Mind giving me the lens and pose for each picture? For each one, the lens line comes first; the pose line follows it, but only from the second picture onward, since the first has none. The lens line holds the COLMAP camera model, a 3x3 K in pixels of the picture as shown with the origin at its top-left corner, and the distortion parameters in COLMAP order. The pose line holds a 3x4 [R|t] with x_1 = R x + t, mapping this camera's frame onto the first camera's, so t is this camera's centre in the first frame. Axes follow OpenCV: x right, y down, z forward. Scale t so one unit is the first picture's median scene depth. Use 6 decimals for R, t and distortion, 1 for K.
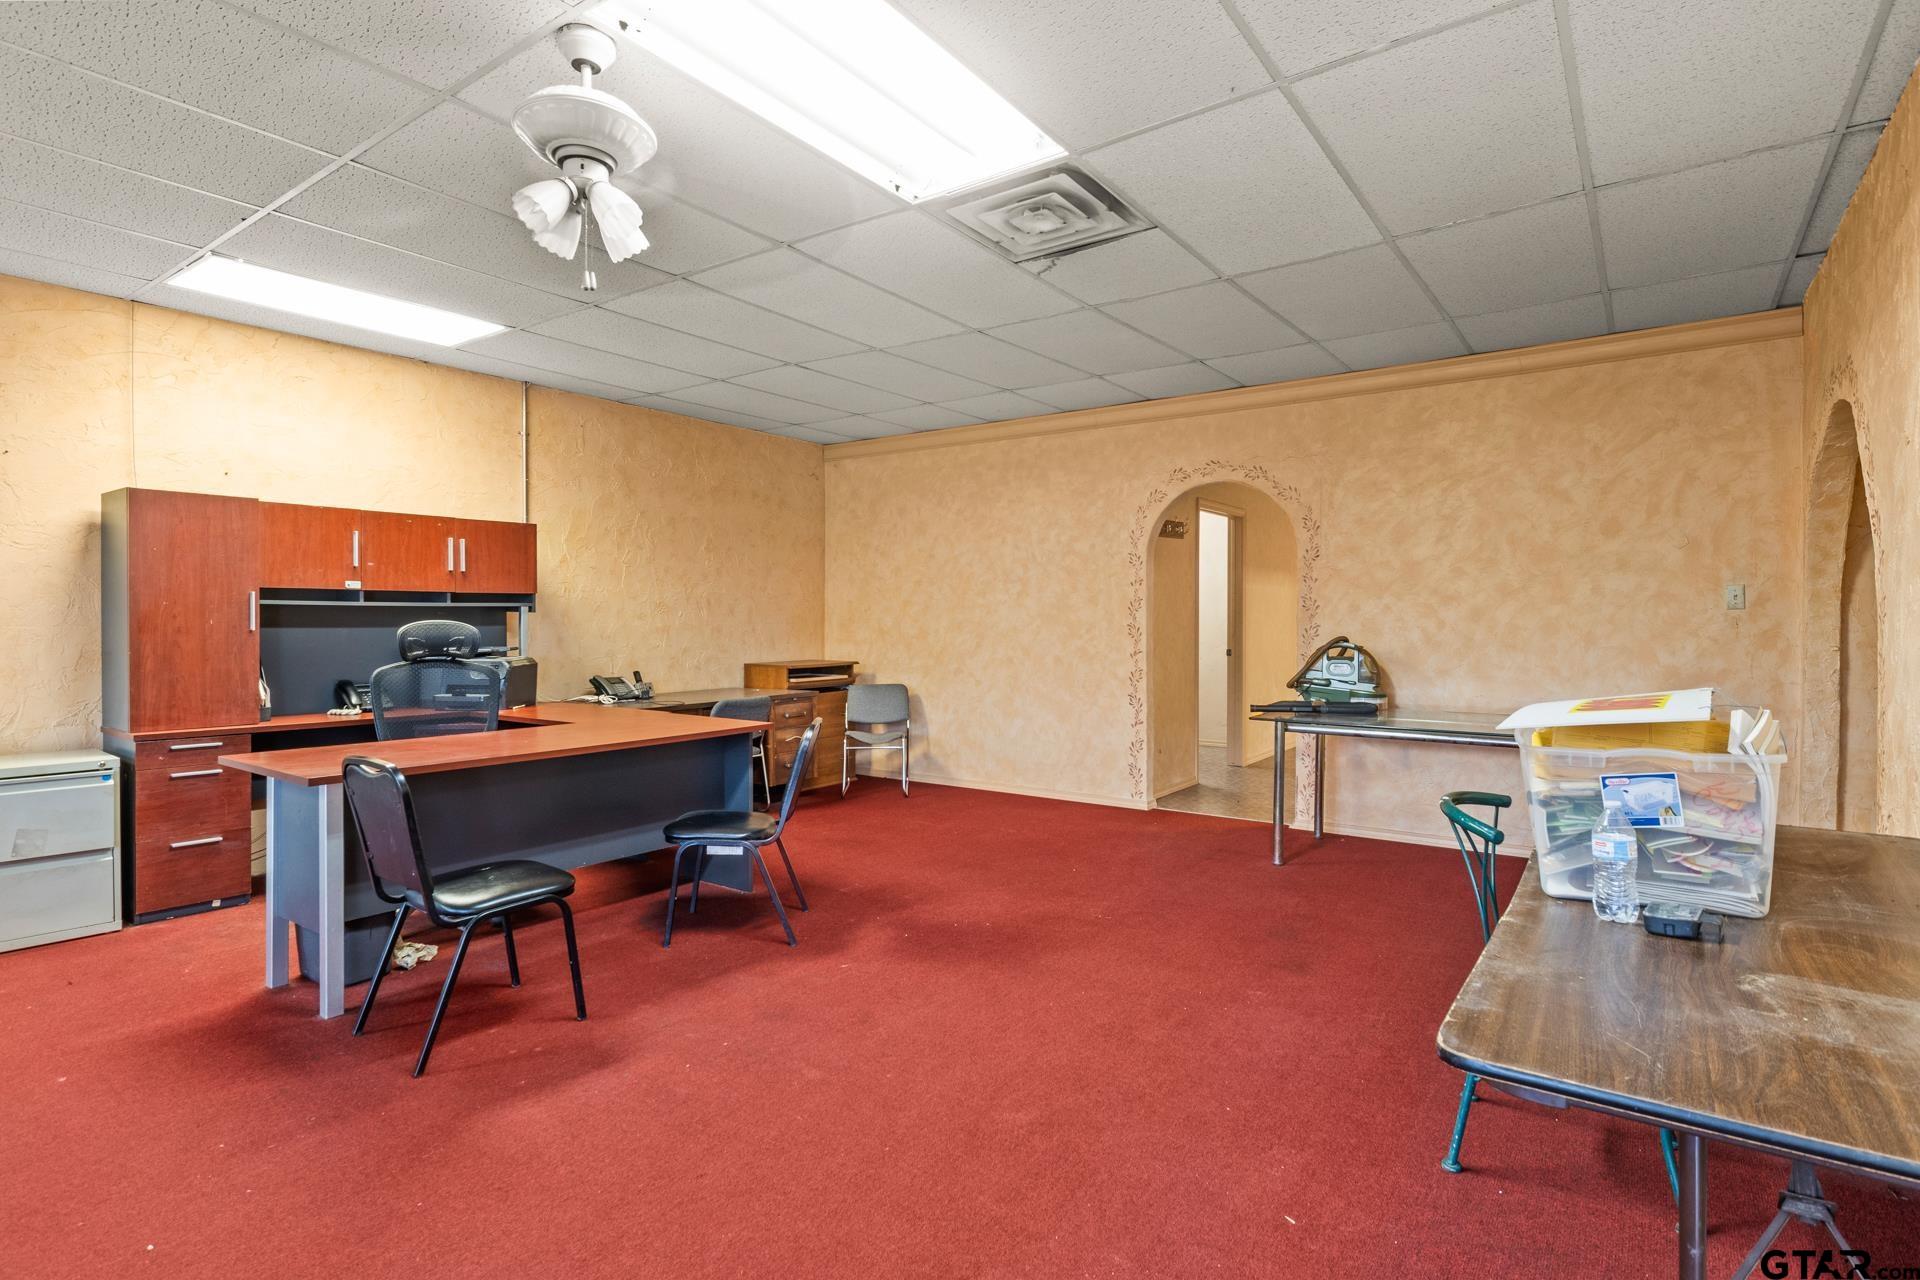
lens RADIAL K [[957.2, 0, 966.1], [0, 957.2, 628.8], [0, 0, 1]] dist [0.000010, -0.005855]
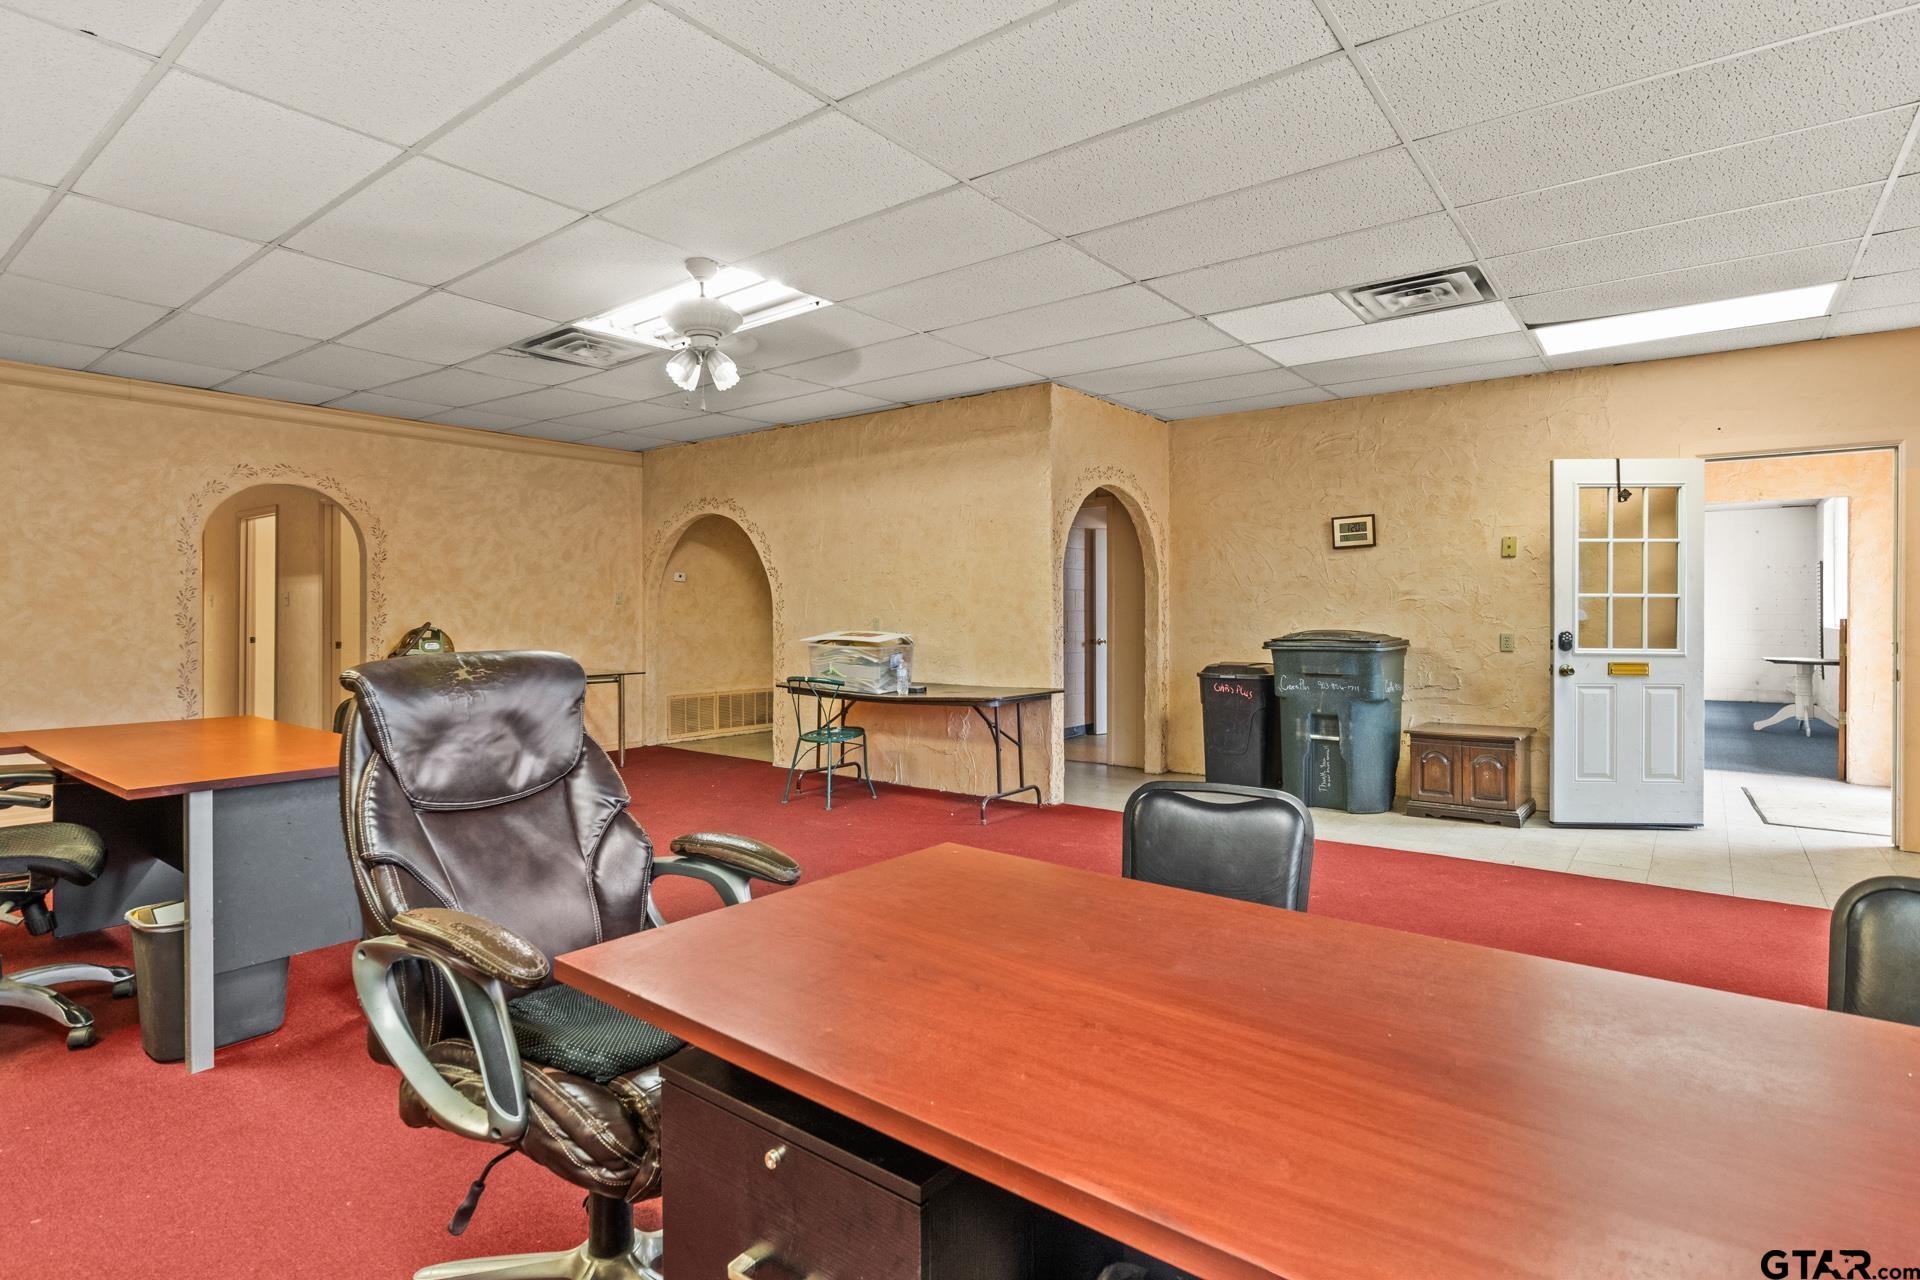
lens RADIAL K [[957.2, 0, 964.2], [0, 957.2, 622.0], [0, 0, 1]] dist [0.000010, -0.005855]
pose [[0.041316, -0.008993, 0.999106, -0.891838], [0.011534, 0.999897, 0.008523, 0.004893], [-0.999080, 0.011171, 0.041415, 0.199711]]
